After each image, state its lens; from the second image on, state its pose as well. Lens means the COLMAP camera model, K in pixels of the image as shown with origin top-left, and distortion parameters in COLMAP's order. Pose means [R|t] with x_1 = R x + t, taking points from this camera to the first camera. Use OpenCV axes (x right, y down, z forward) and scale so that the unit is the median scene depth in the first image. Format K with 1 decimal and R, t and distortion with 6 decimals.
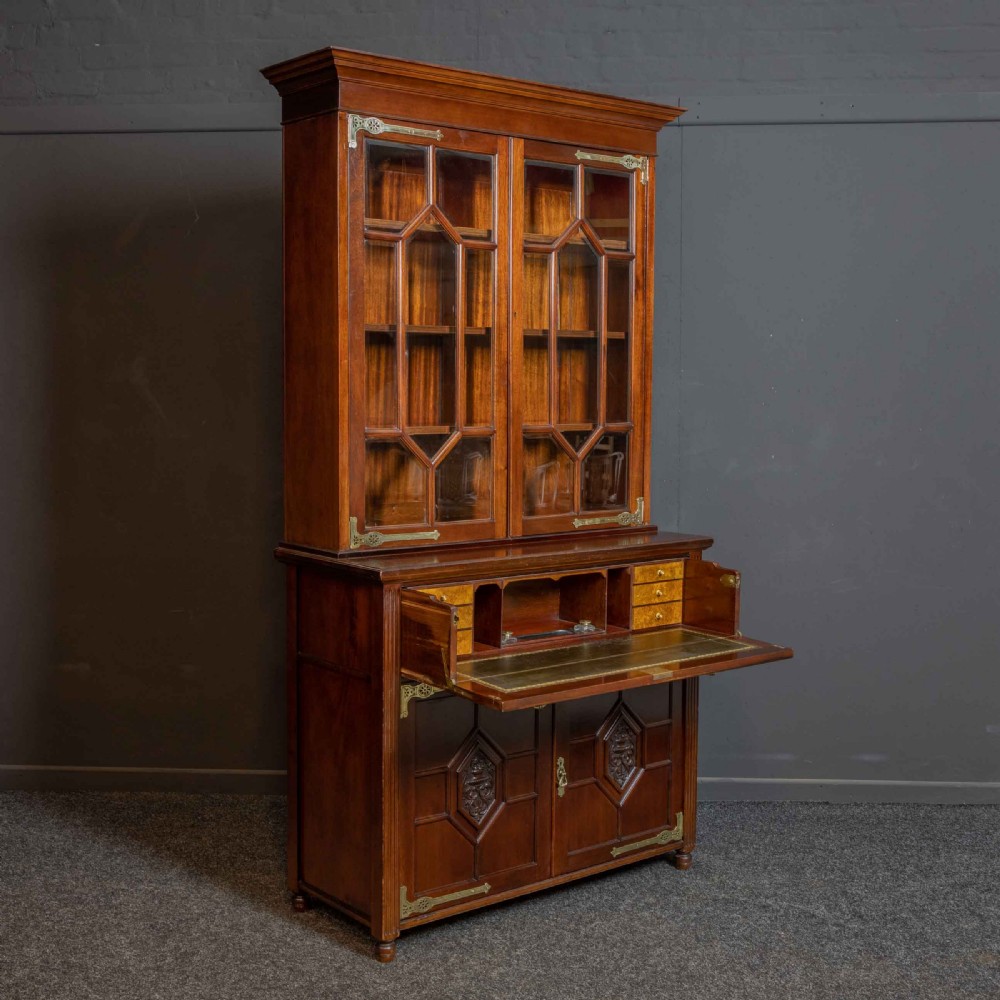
lens RADIAL K [[1392.2, 0, 504.6], [0, 1392.2, 510.1], [0, 0, 1]] dist [-0.065349, 0.061086]
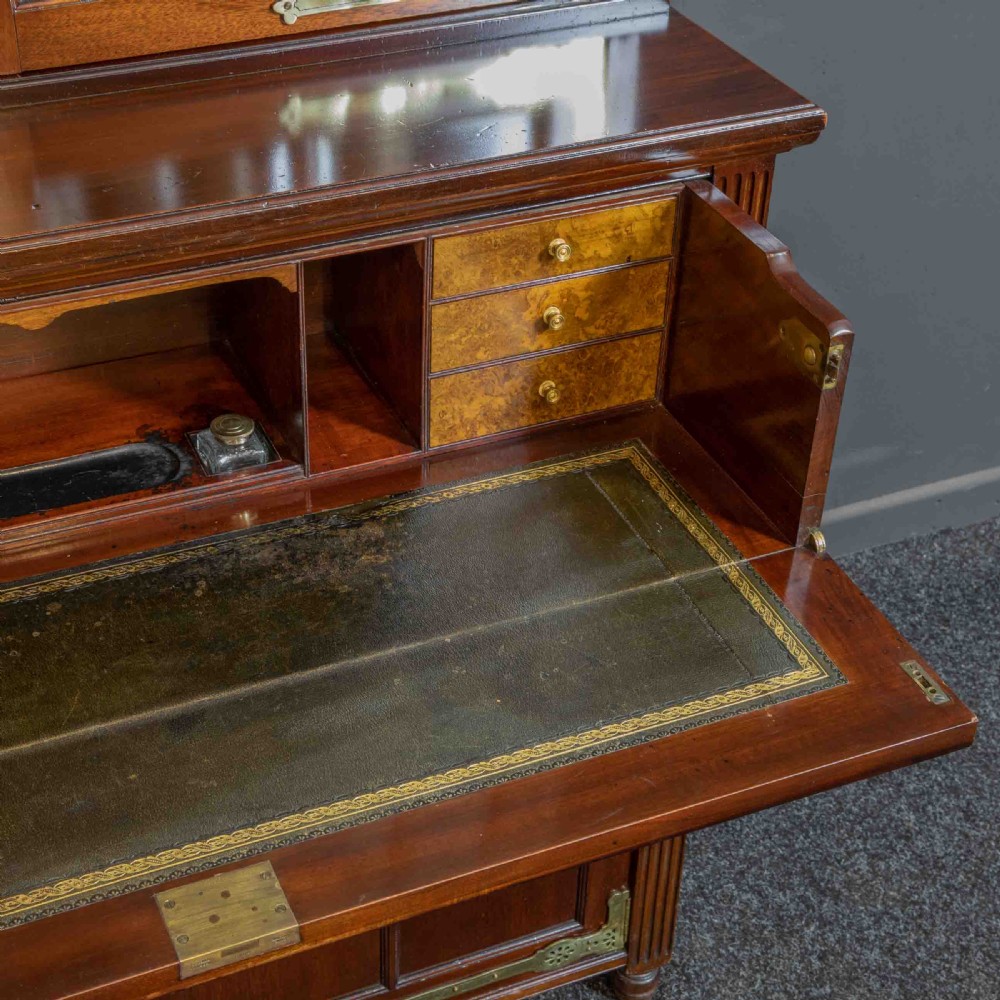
lens RADIAL K [[1800.9, 0, 428.6], [0, 1800.9, 481.9], [0, 0, 1]] dist [0.020916, 0.096489]
pose [[0.958787, 0.162887, -0.232797, 0.183956], [-0.030386, 0.873435, 0.485992, -0.084170], [0.282495, -0.458889, 0.842388, 0.736960]]
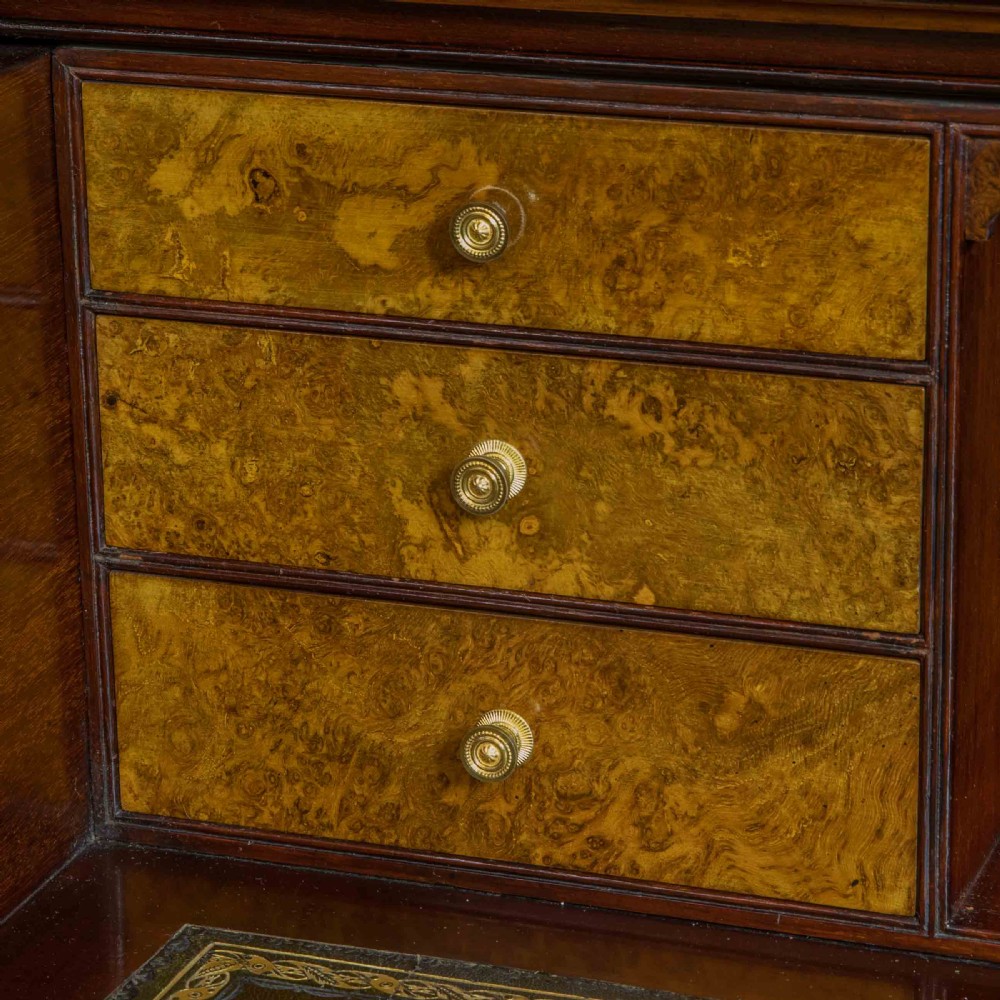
lens RADIAL K [[3865.9, 0, 500.0], [0, 3865.9, 500.0], [0, 0, 1]] dist [0.058722, 0.509494]
pose [[0.515246, 0.250345, -0.819664, 0.148767], [-0.065275, 0.965072, 0.253724, 0.016705], [0.854553, -0.077227, 0.513590, 0.818173]]
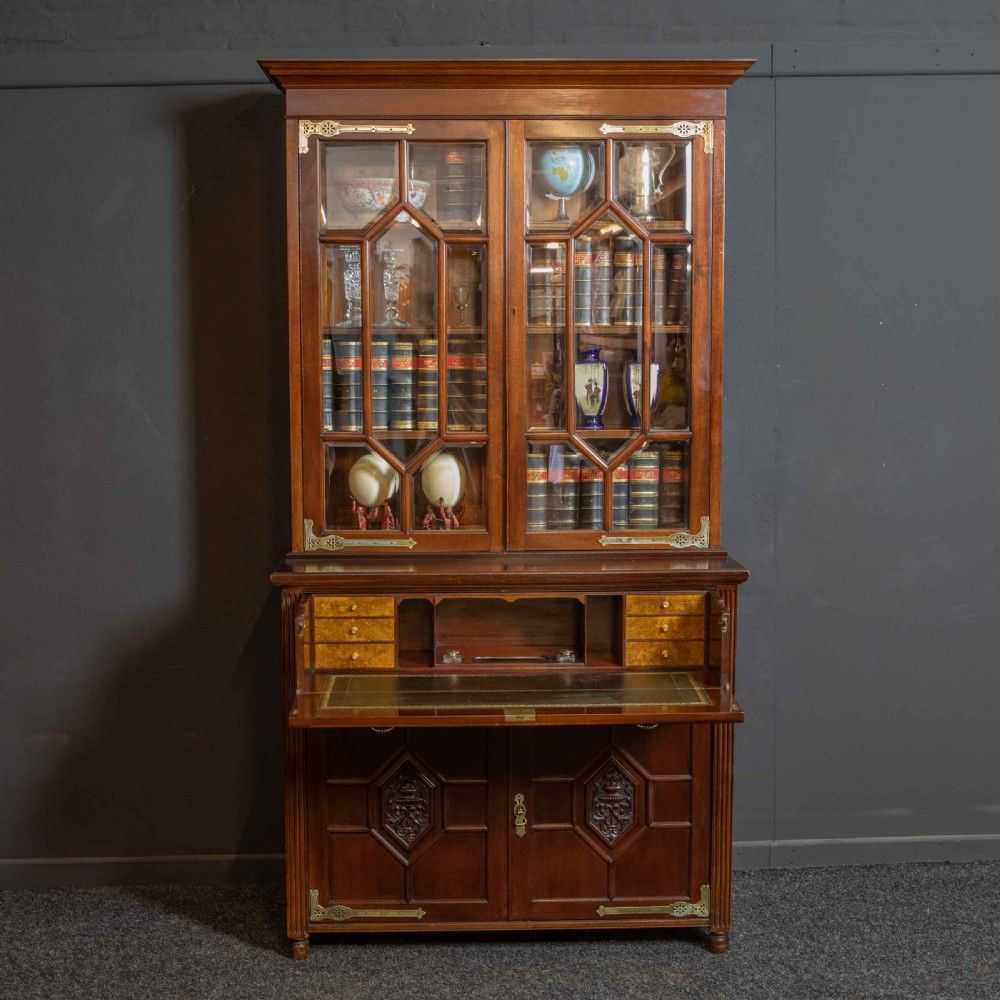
lens RADIAL K [[1392.2, 0, 504.6], [0, 1392.2, 510.1], [0, 0, 1]] dist [-0.065349, 0.061086]
pose [[0.797384, 0.060317, -0.600451, 0.582831], [-0.049009, 0.998178, 0.035187, -0.042140], [0.601479, 0.001370, 0.798887, 0.263739]]
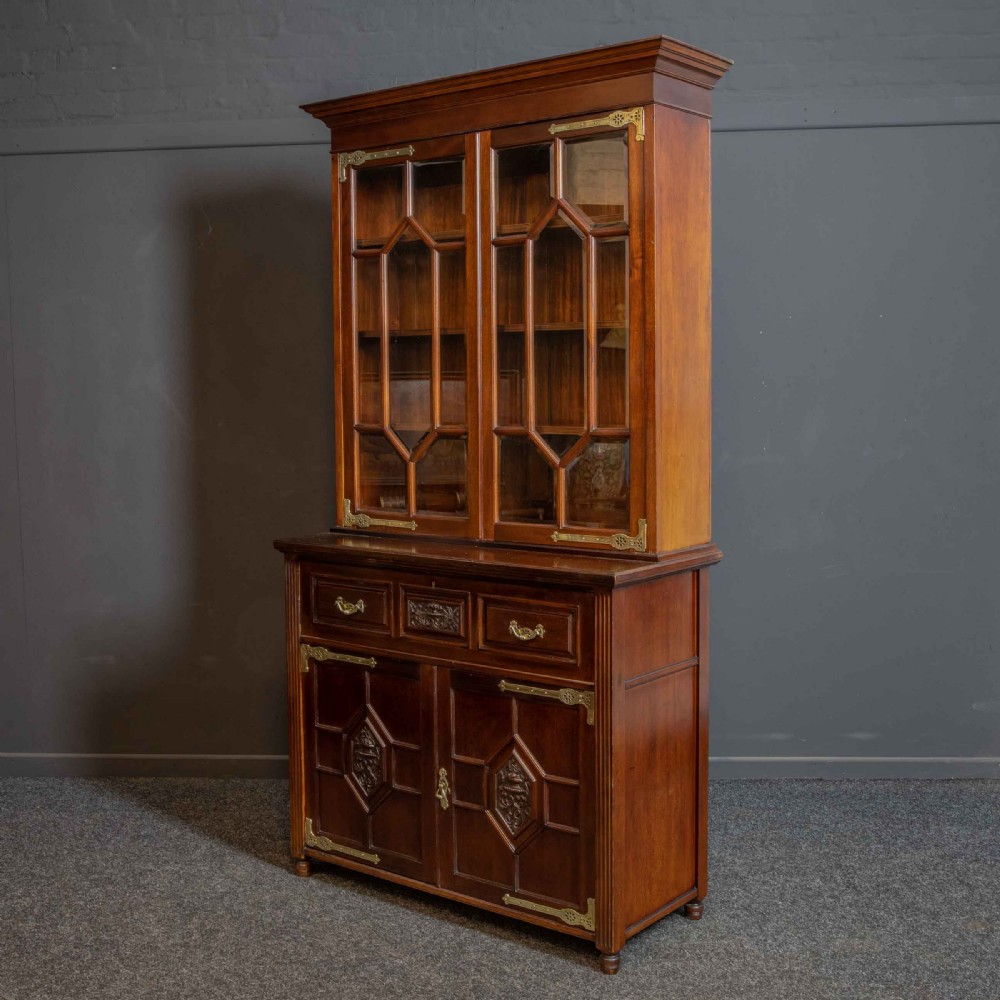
lens RADIAL K [[1335.6, 0, 499.6], [0, 1335.6, 484.5], [0, 0, 1]] dist [0.005095, -0.680345]
pose [[0.222180, 0.074545, -0.972152, 0.957131], [-0.078205, 0.995223, 0.058440, -0.078037], [0.971864, 0.063043, 0.226948, 0.828475]]
